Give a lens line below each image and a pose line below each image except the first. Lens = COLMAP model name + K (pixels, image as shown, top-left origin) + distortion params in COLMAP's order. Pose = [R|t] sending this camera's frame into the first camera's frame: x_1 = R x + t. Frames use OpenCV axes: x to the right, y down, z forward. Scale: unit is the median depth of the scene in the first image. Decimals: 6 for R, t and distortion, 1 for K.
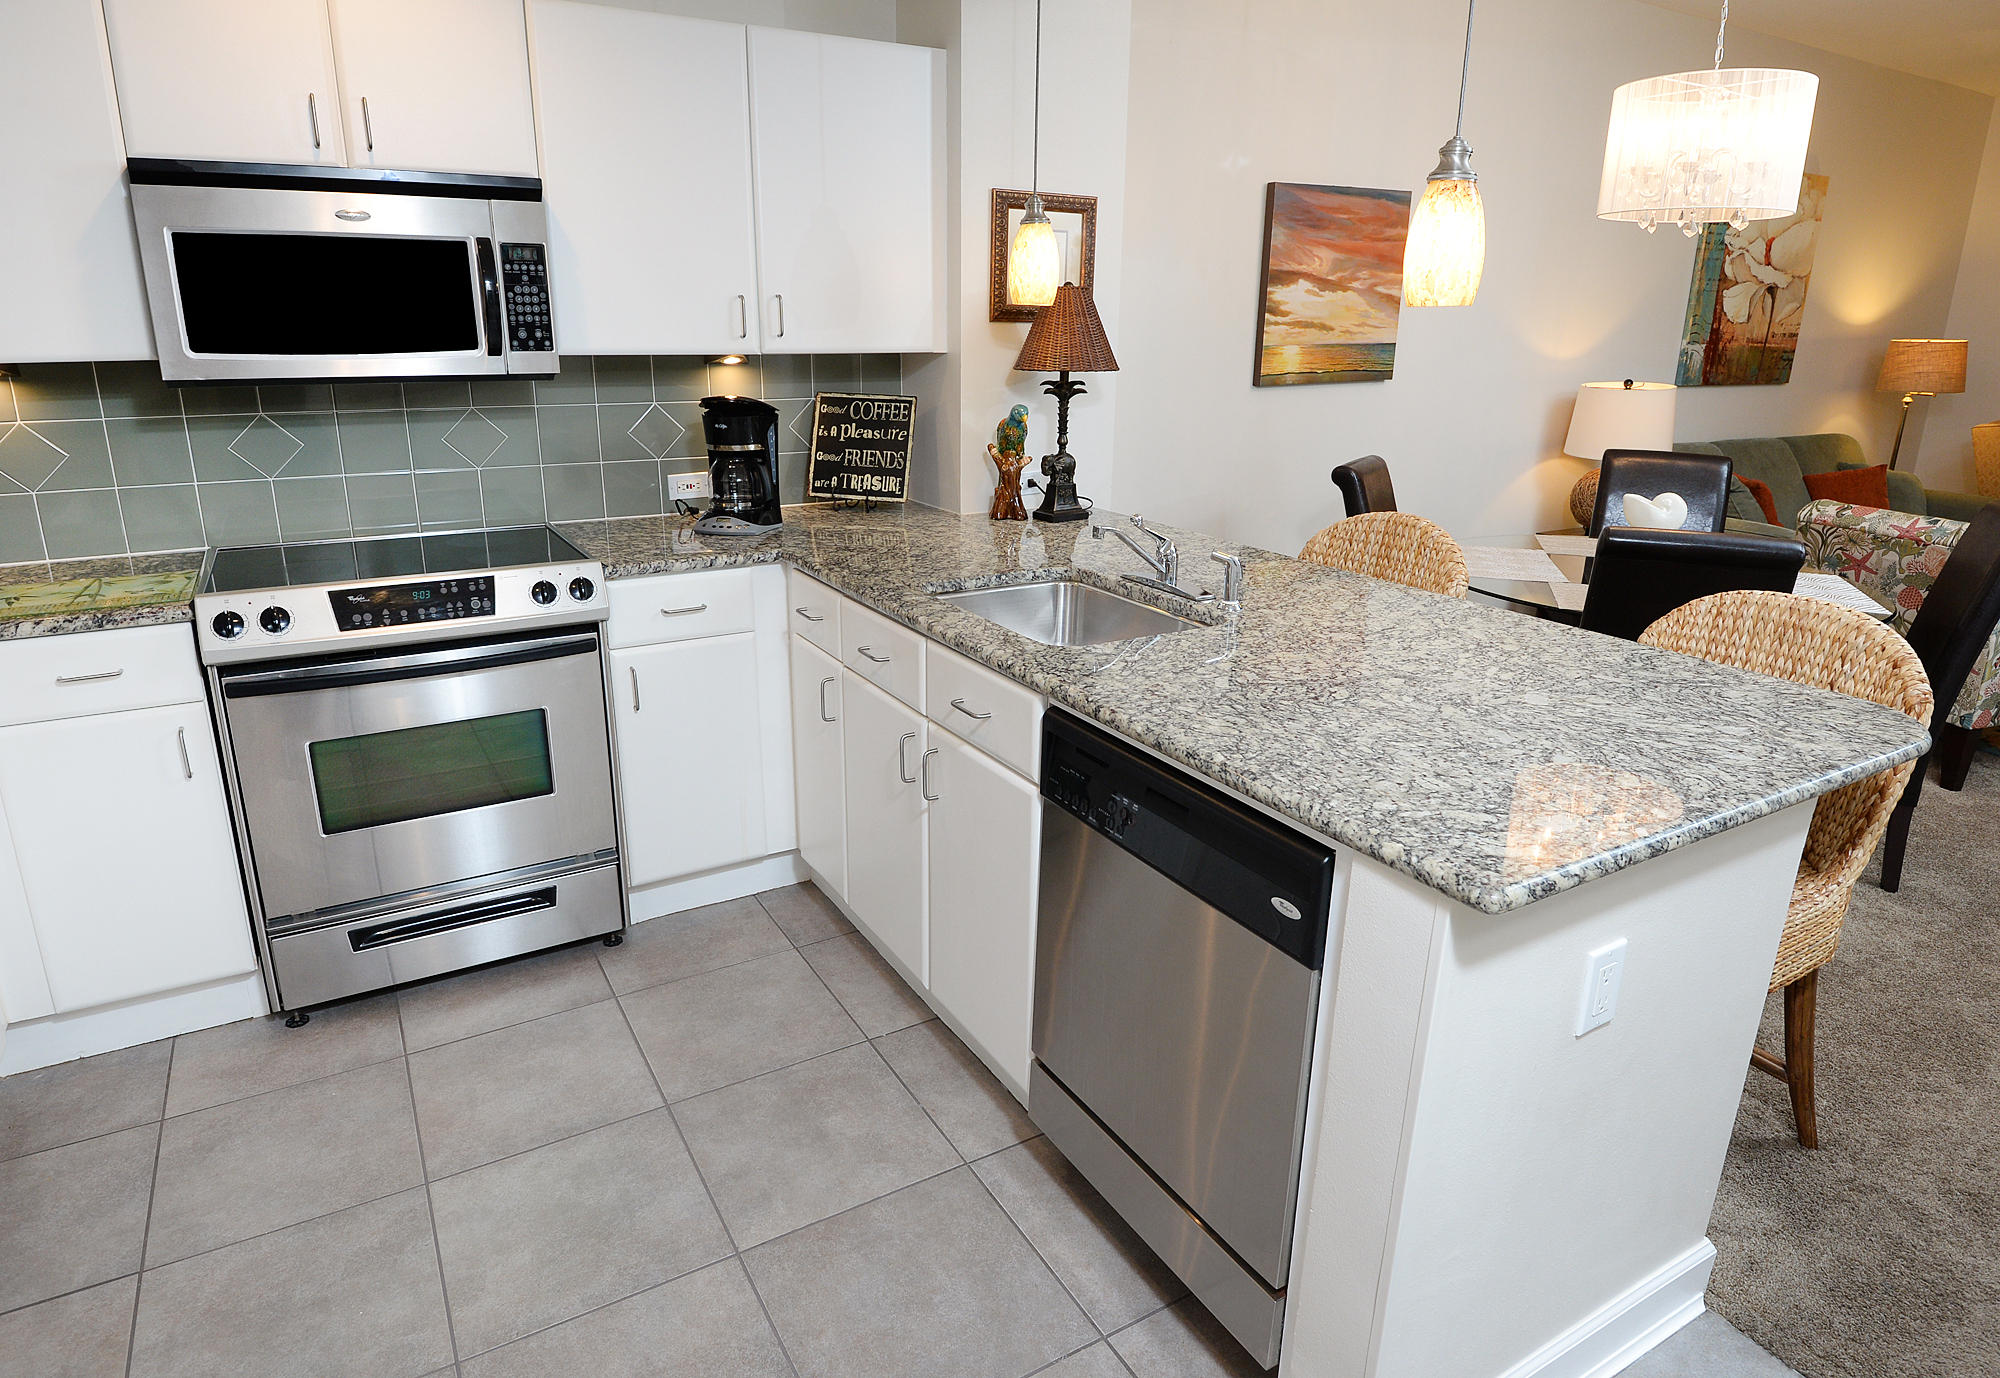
lens RADIAL K [[1164.1, 0, 995.1], [0, 1164.1, 665.7], [0, 0, 1]] dist [0.006295, -0.031099]
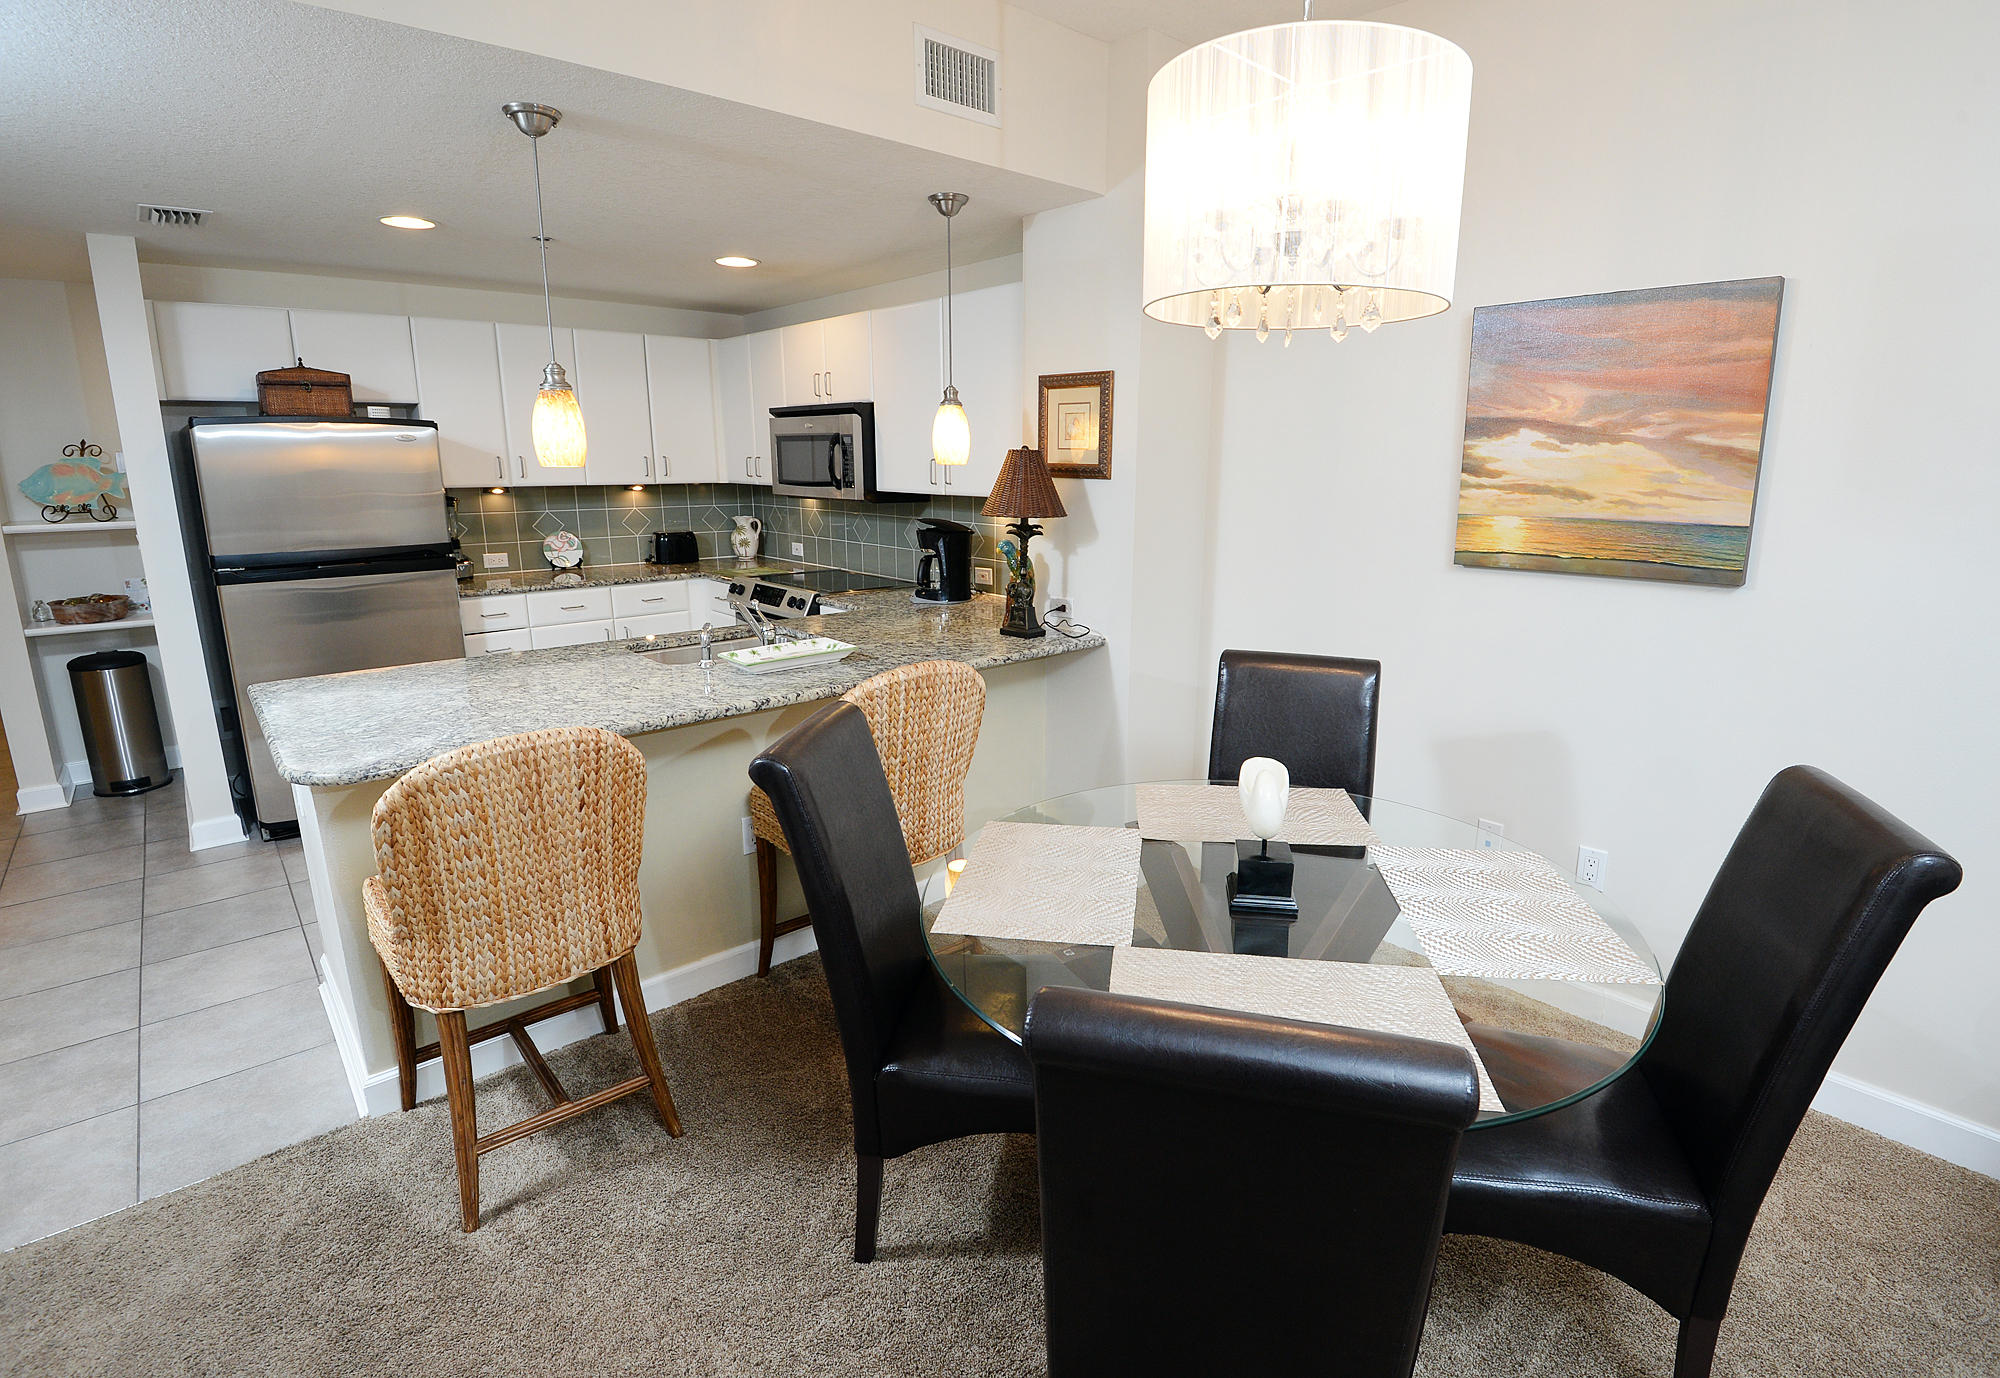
lens RADIAL K [[948.3, 0, 1031.6], [0, 948.3, 689.0], [0, 0, 1]] dist [-0.011507, -0.027423]
pose [[0.211795, 0.223050, -0.951521, 1.271905], [-0.285683, 0.945212, 0.157983, -0.289941], [0.934627, 0.238374, 0.263913, 0.945516]]
